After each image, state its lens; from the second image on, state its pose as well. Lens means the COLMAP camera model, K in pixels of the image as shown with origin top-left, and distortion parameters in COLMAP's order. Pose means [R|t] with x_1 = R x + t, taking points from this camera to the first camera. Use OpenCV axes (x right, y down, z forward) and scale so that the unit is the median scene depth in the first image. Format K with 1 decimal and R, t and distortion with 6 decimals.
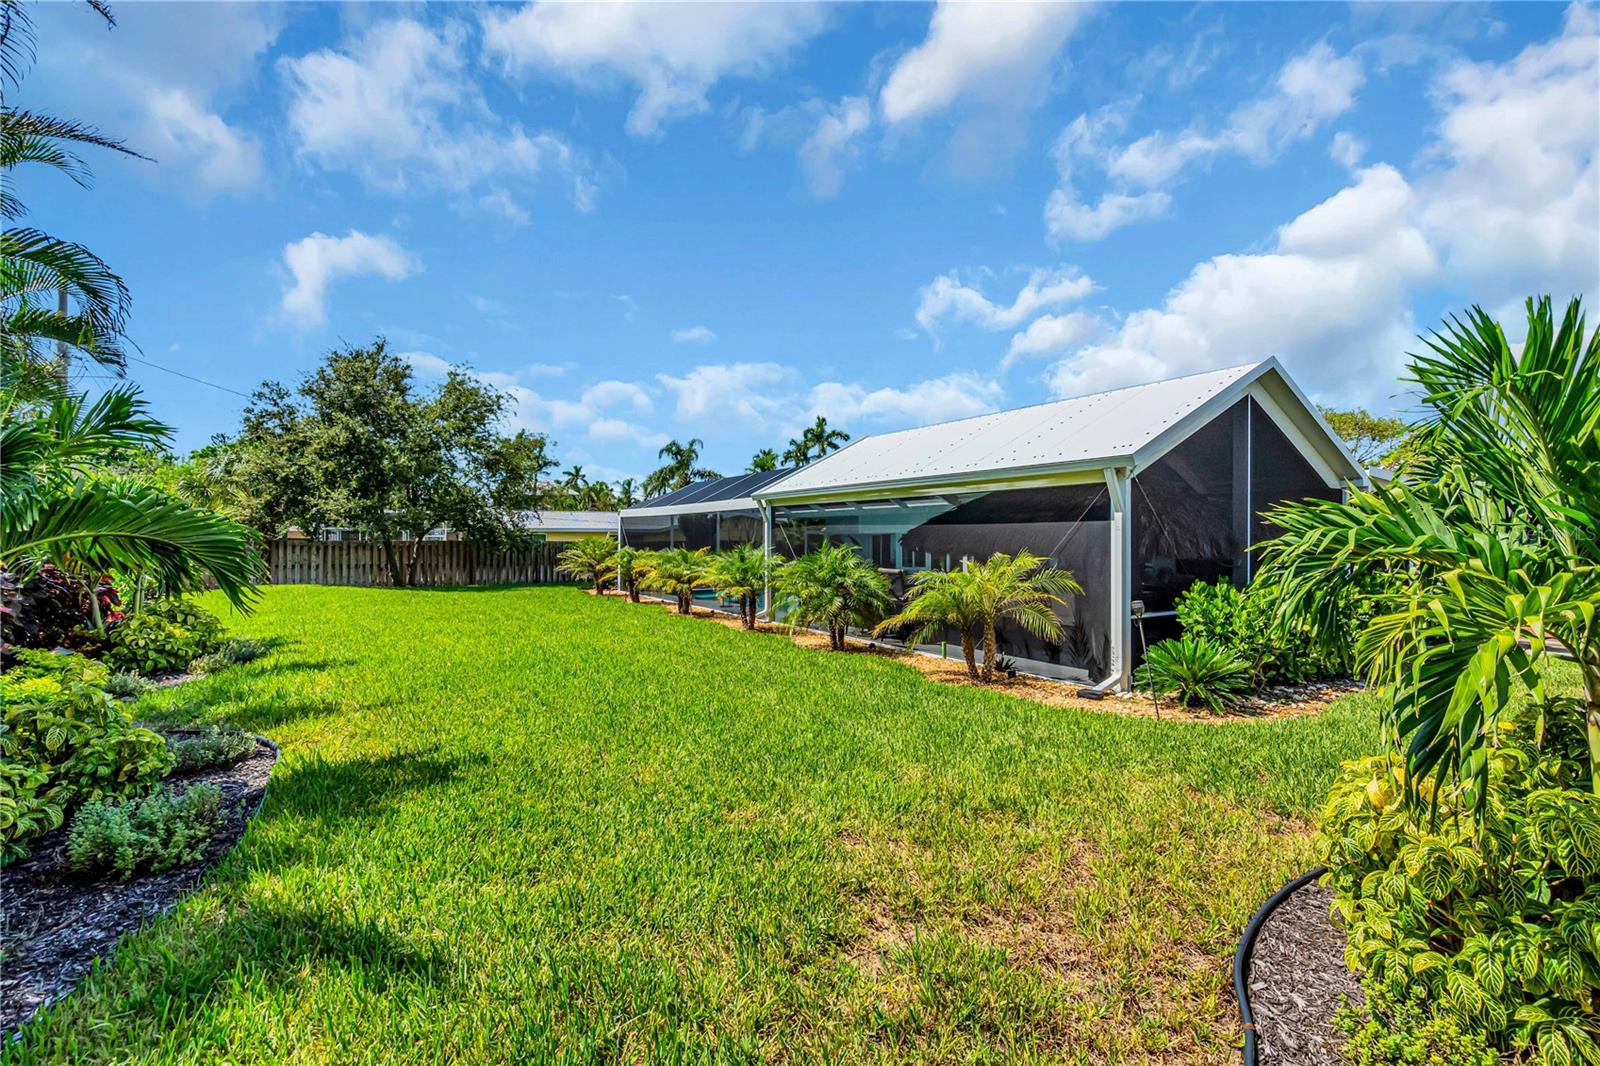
lens RADIAL K [[726.4, 0, 800.0], [0, 726.4, 533.0], [0, 0, 1]] dist [0.000267, 0.000243]
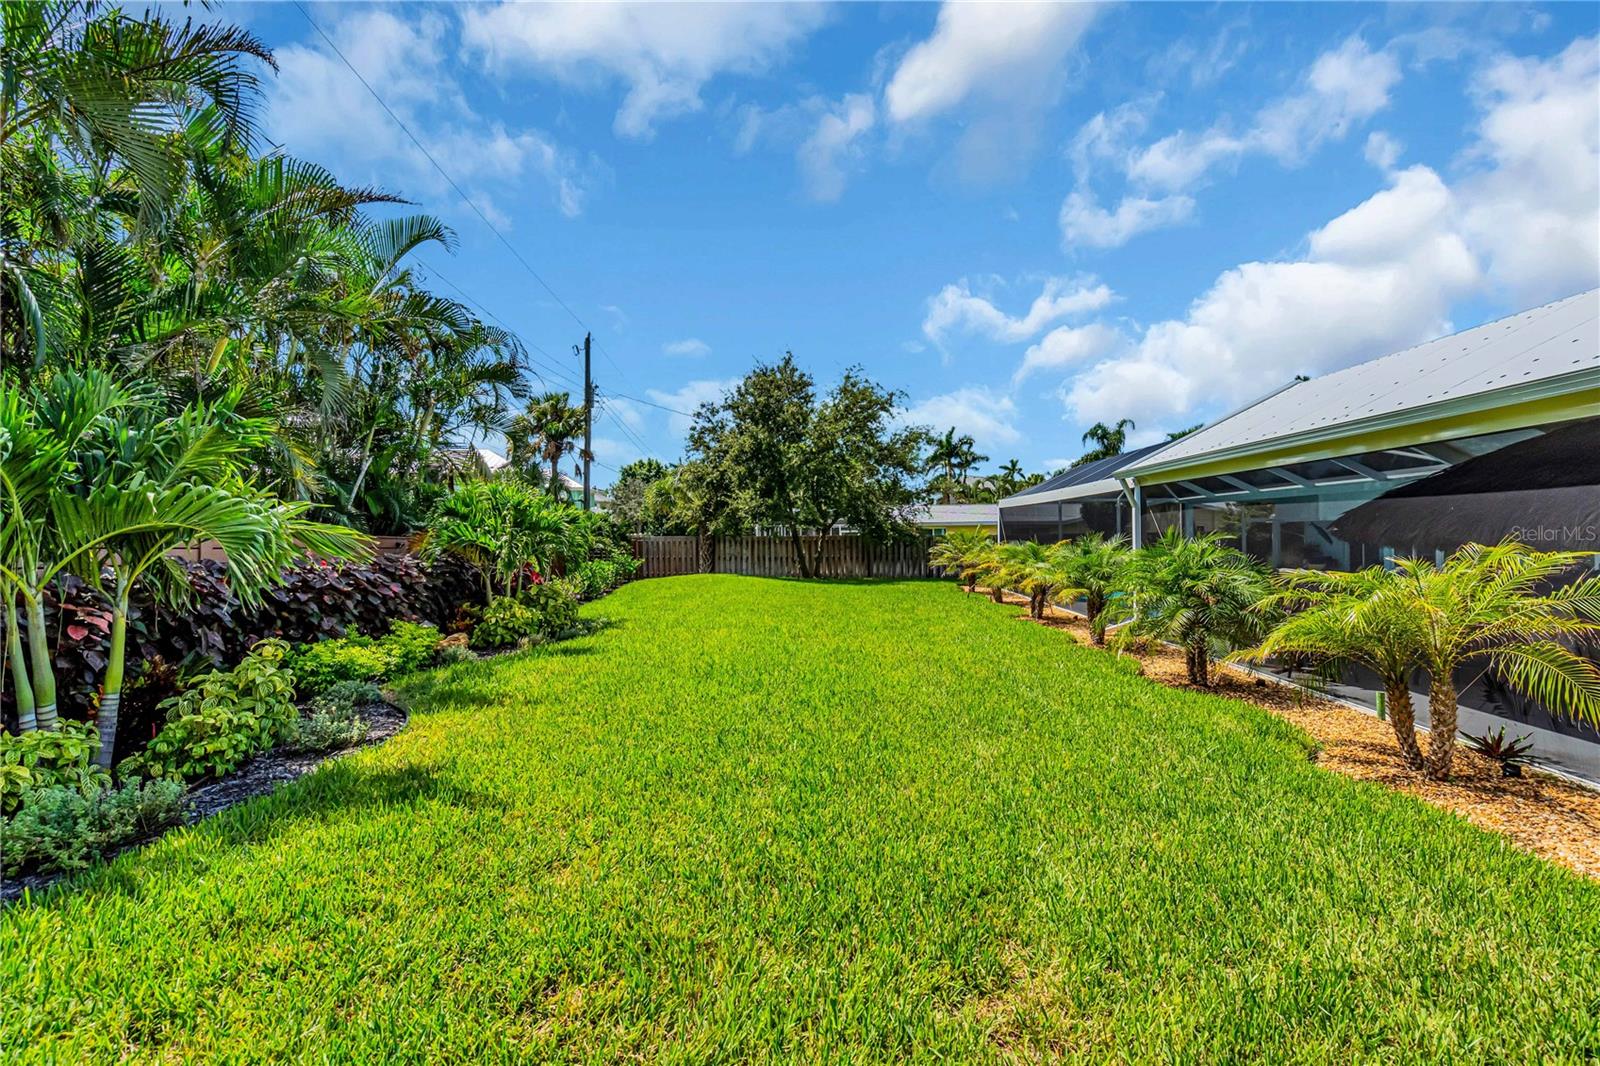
lens RADIAL K [[726.4, 0, 800.0], [0, 726.4, 533.0], [0, 0, 1]] dist [0.000267, 0.000243]
pose [[0.825254, -0.011125, -0.564652, 0.066228], [0.014973, 0.999886, 0.002183, 0.004599], [0.564563, -0.010256, 0.825326, 0.106751]]
